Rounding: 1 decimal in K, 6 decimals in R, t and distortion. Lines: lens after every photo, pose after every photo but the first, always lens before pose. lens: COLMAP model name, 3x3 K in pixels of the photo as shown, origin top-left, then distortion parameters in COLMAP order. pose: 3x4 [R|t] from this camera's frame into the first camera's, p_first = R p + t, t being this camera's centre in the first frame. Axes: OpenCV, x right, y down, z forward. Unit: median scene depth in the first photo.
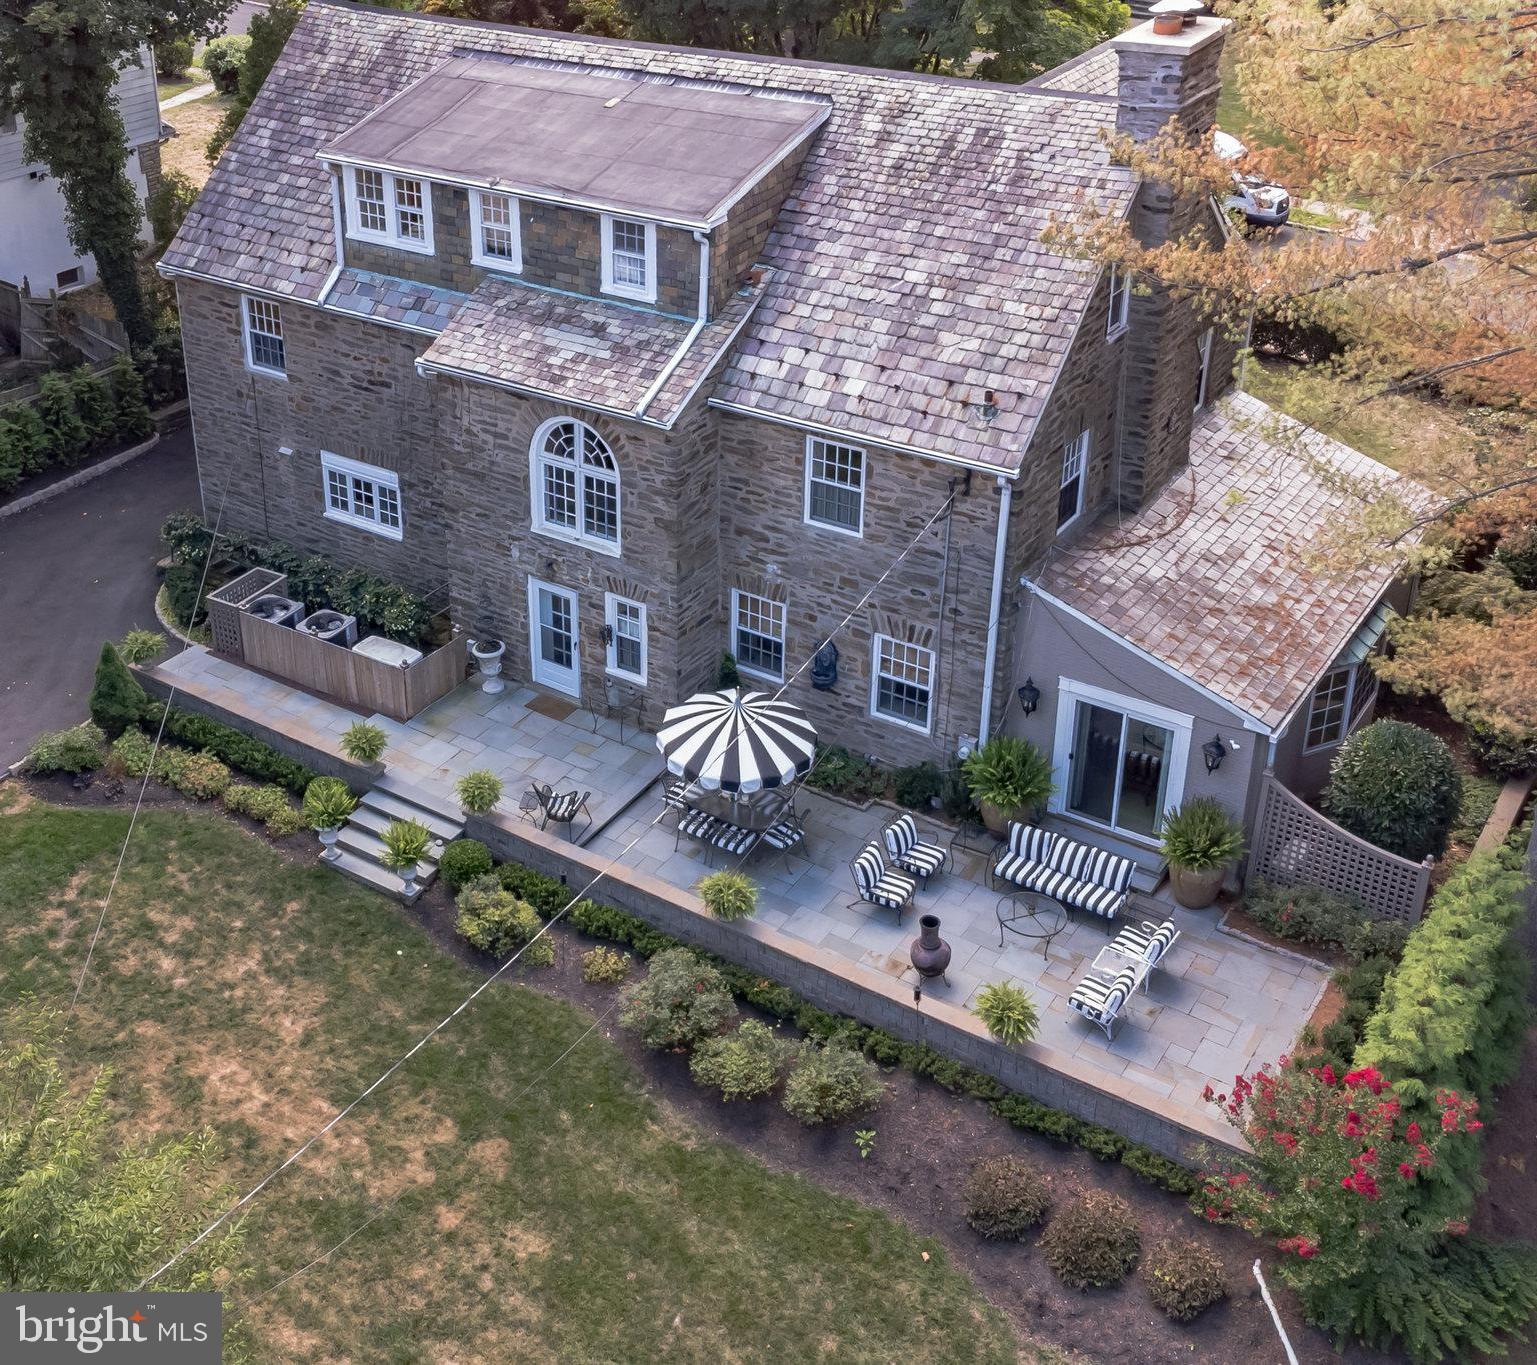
lens RADIAL K [[1987.3, 0, 768.6], [0, 1987.3, 623.0], [0, 0, 1]] dist [0.023085, 0.017132]
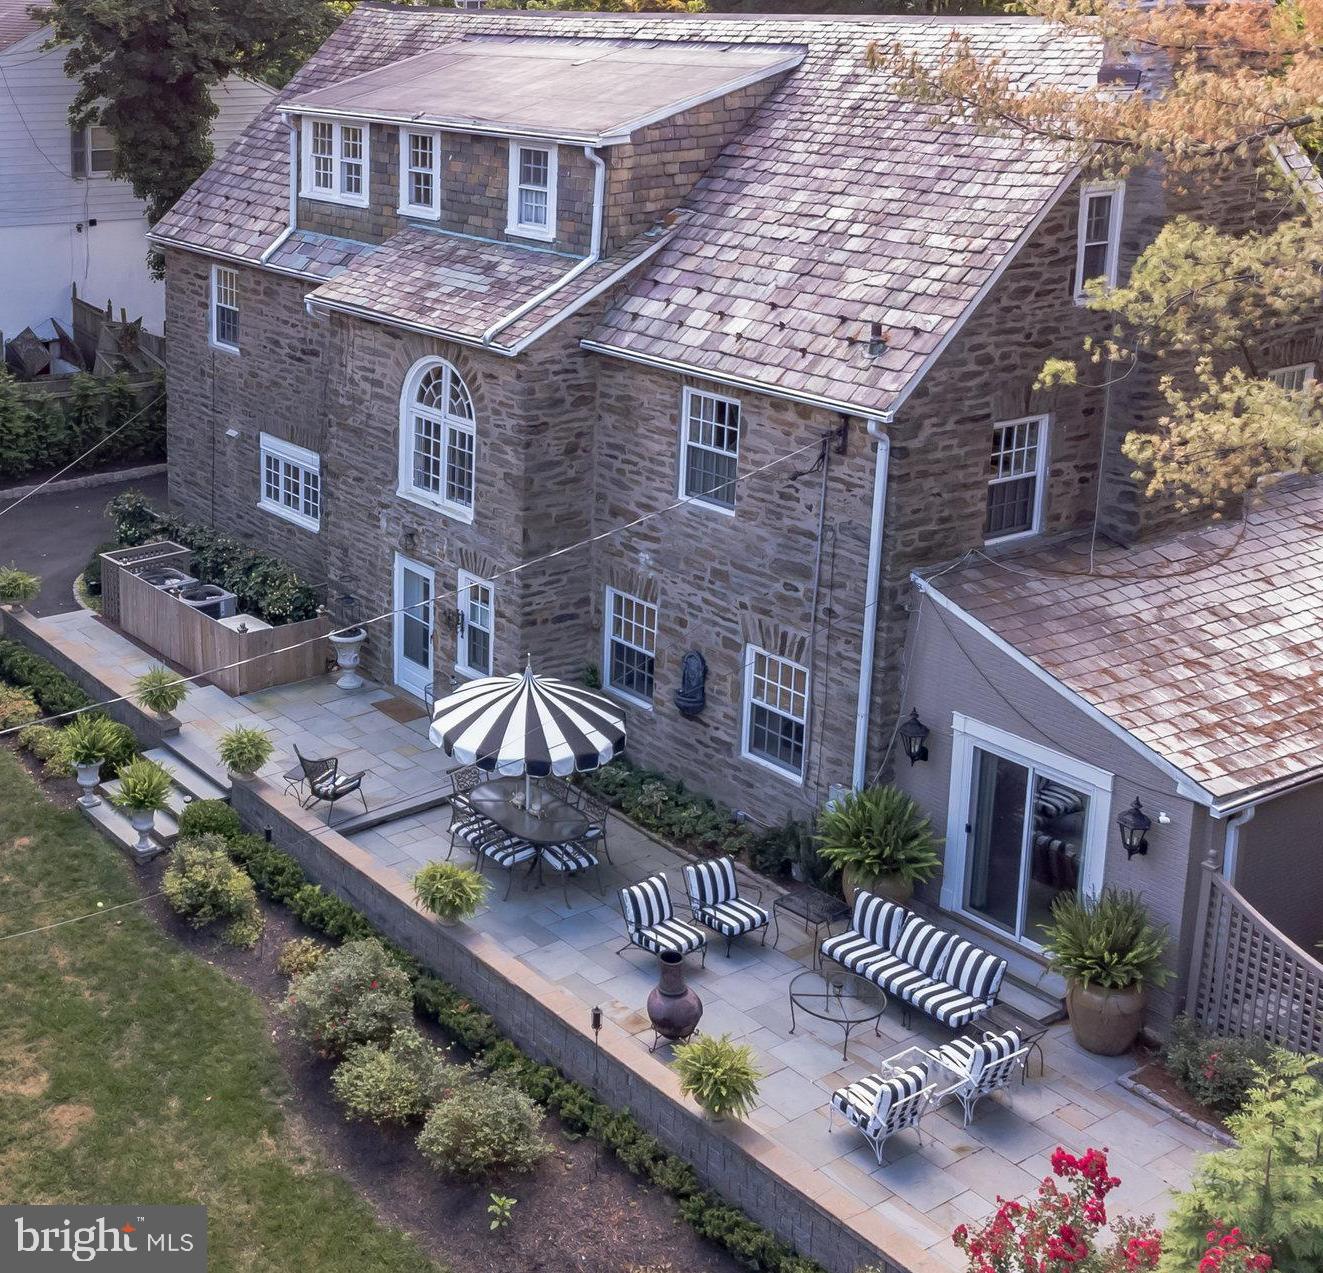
lens RADIAL K [[2015.0, 0, 600.4], [0, 2015.0, 633.2], [0, 0, 1]] dist [-0.073912, 0.567466]
pose [[0.913882, 0.090762, -0.395705, 0.326200], [-0.185436, 0.960394, -0.207981, 0.183982], [0.361157, 0.263448, 0.894517, 0.259000]]
